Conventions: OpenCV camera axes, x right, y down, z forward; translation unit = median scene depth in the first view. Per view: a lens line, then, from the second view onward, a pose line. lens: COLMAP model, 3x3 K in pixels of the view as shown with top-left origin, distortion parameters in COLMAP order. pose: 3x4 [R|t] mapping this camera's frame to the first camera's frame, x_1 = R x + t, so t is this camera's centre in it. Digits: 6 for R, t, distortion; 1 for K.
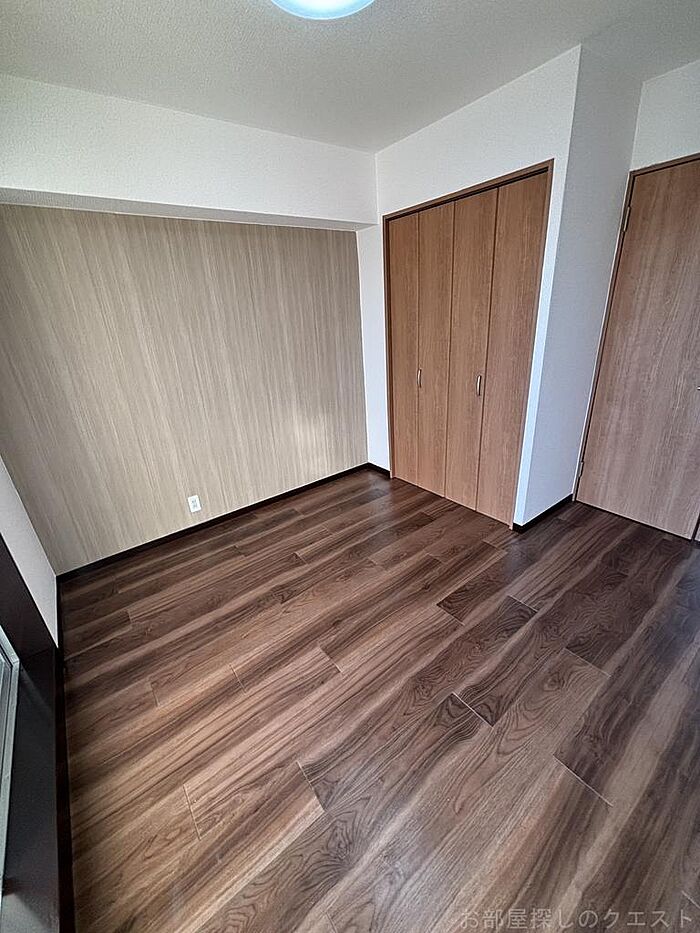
lens RADIAL K [[379.0, 0, 348.1], [0, 379.0, 466.9], [0, 0, 1]] dist [-0.002554, 0.001063]
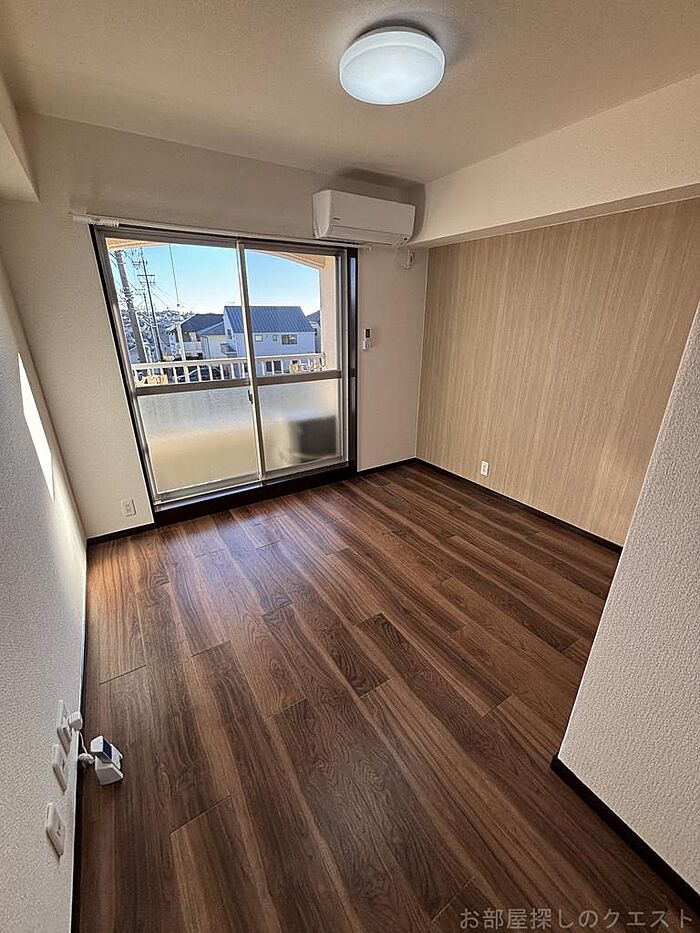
lens RADIAL K [[379.0, 0, 347.8], [0, 379.0, 467.4], [0, 0, 1]] dist [-0.002554, 0.001063]
pose [[-0.093400, 0.432909, -0.896586, 0.899543], [-0.378977, 0.817275, 0.434094, -0.332442], [0.920681, 0.380330, 0.087730, 0.622855]]
